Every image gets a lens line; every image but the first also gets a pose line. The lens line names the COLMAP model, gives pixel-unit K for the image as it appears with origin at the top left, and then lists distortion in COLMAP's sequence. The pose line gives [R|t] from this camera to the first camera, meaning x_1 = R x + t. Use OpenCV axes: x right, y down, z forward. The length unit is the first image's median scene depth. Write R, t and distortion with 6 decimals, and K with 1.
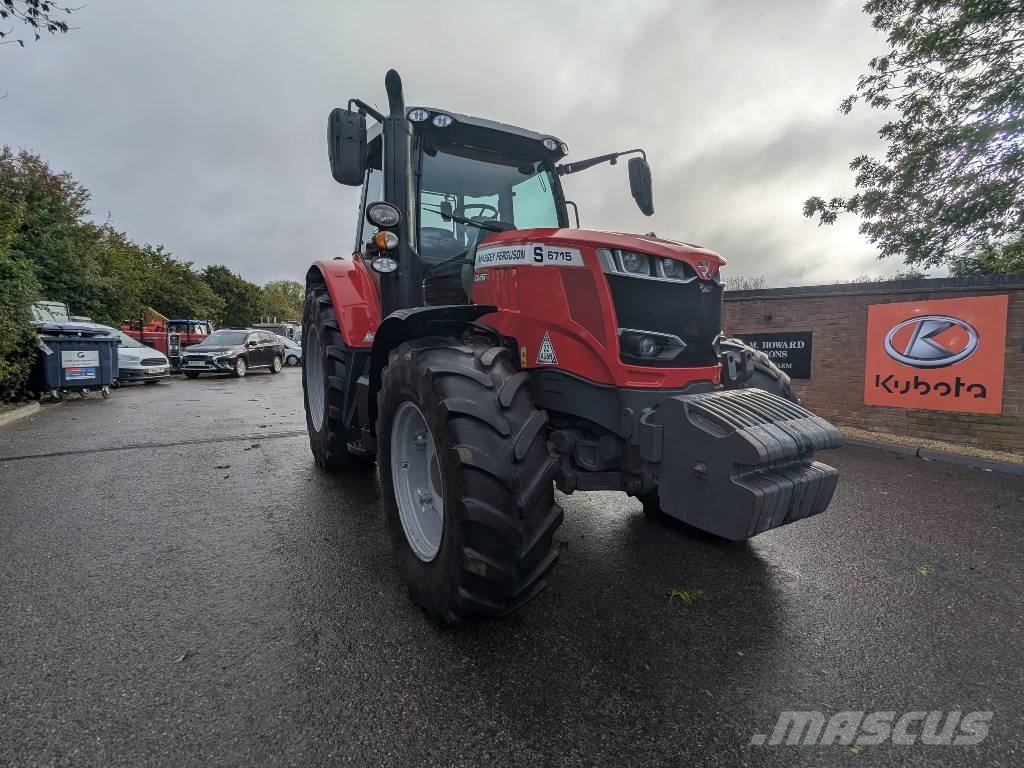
lens RADIAL K [[479.3, 0, 507.4], [0, 479.3, 381.9], [0, 0, 1]] dist [0.001637, 0.000141]
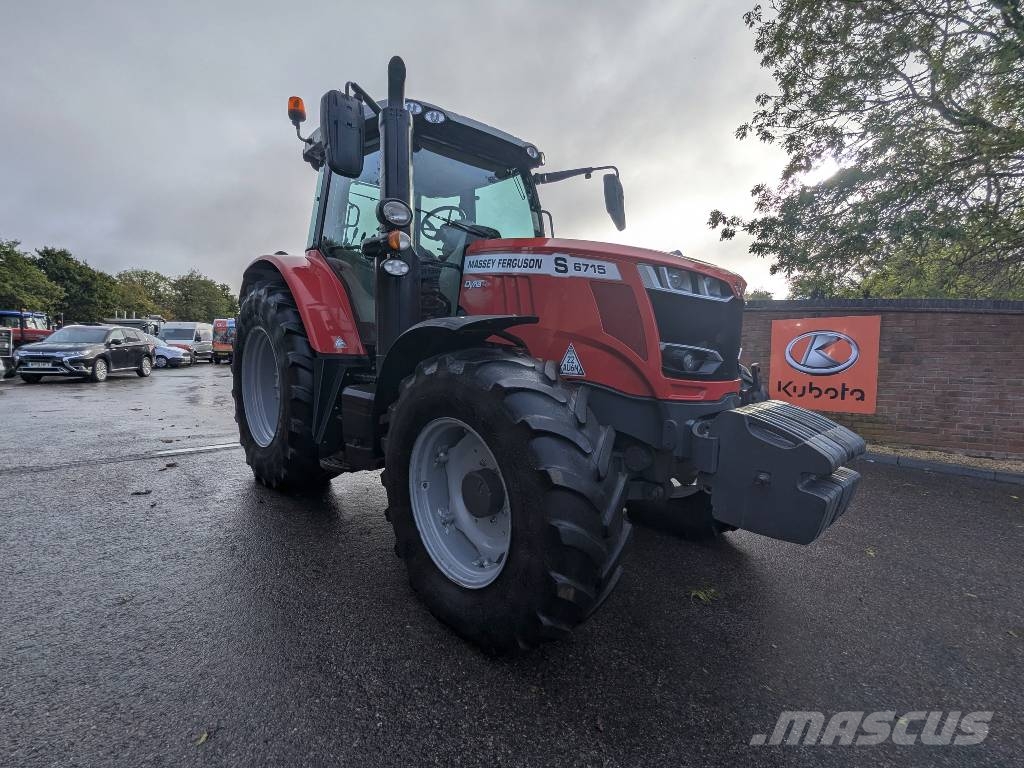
lens RADIAL K [[479.3, 0, 507.0], [0, 479.3, 381.4], [0, 0, 1]] dist [0.001637, 0.000141]
pose [[0.974848, -0.001648, 0.222865, -0.186860], [0.002952, 0.999980, -0.005517, -0.014190], [-0.222851, 0.006036, 0.974834, 0.042599]]
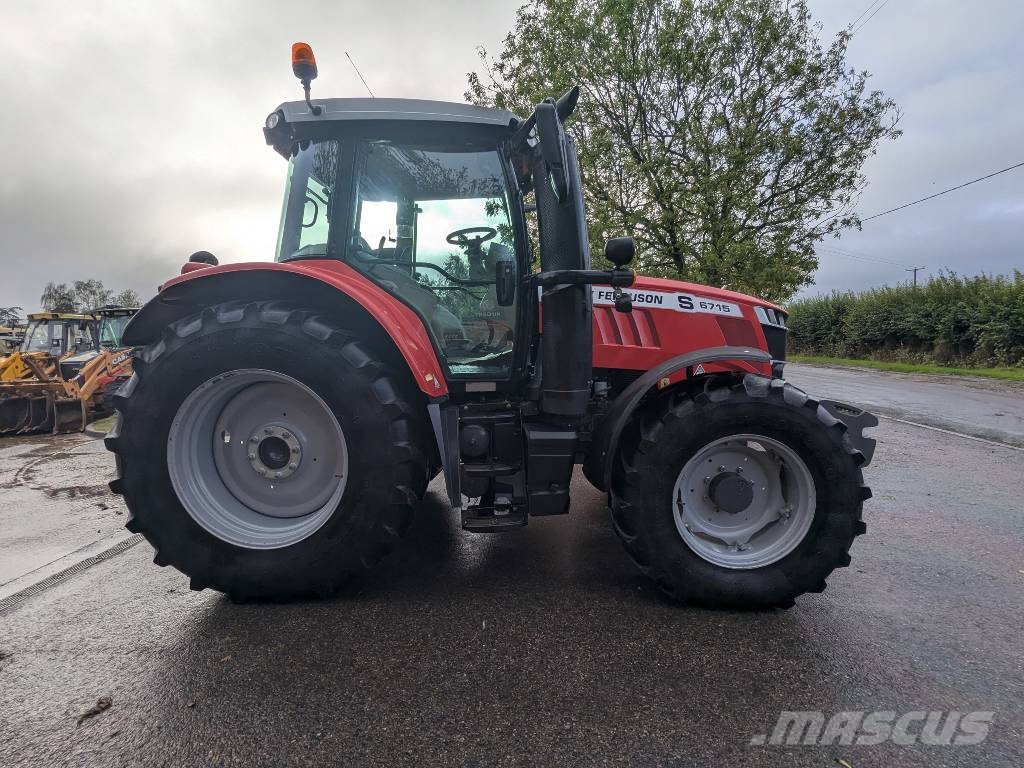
lens RADIAL K [[479.3, 0, 504.9], [0, 479.3, 386.4], [0, 0, 1]] dist [0.001637, 0.000141]
pose [[0.540446, -0.092106, 0.836322, -0.873361], [0.108986, 0.993279, 0.038963, -0.105863], [-0.834290, 0.070090, 0.546852, 0.513446]]
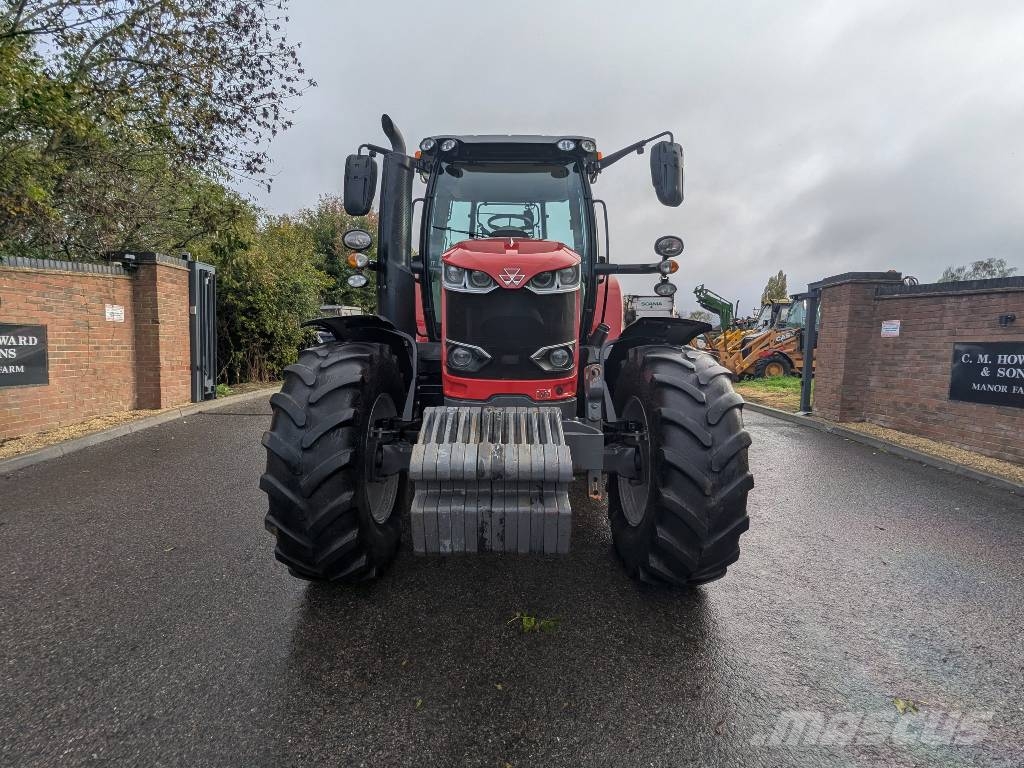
lens RADIAL K [[479.3, 0, 515.6], [0, 479.3, 382.4], [0, 0, 1]] dist [0.001637, 0.000141]
pose [[0.871244, 0.062685, -0.486832, 0.509627], [-0.061045, 0.997949, 0.019249, -0.026694], [0.487040, 0.012949, 0.873284, 0.104761]]
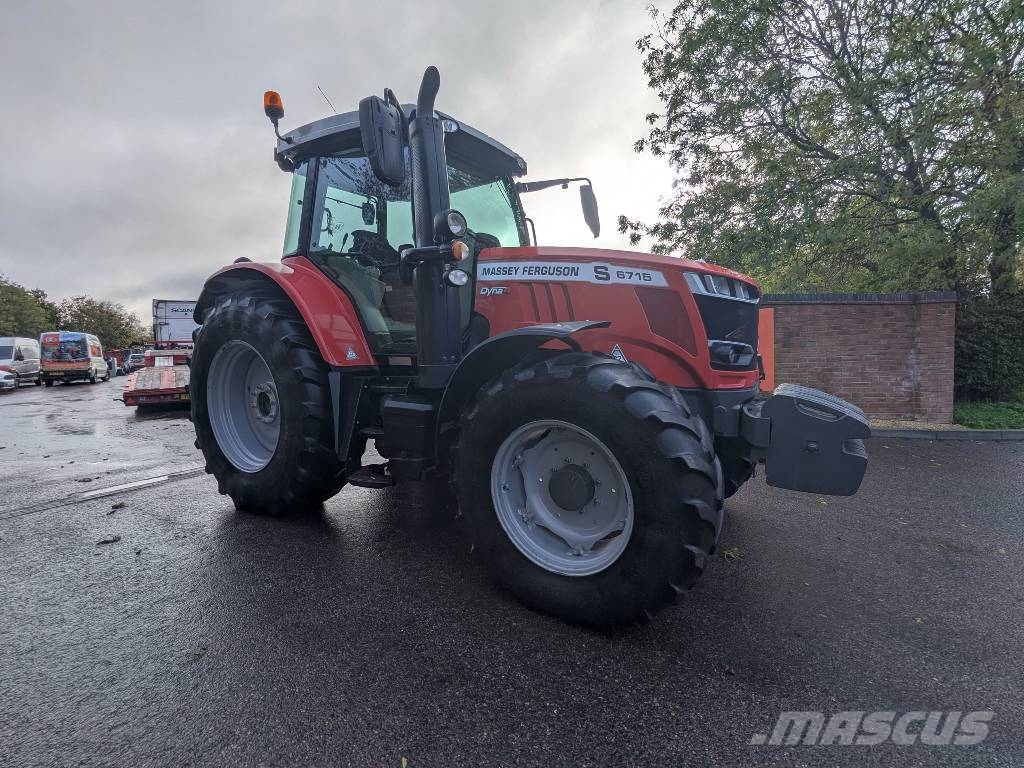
lens RADIAL K [[479.3, 0, 505.1], [0, 479.3, 381.4], [0, 0, 1]] dist [0.001637, 0.000141]
pose [[0.891386, -0.063580, 0.448763, -0.444329], [0.068615, 0.997630, 0.005051, -0.029692], [-0.448020, 0.026290, 0.893637, 0.096870]]
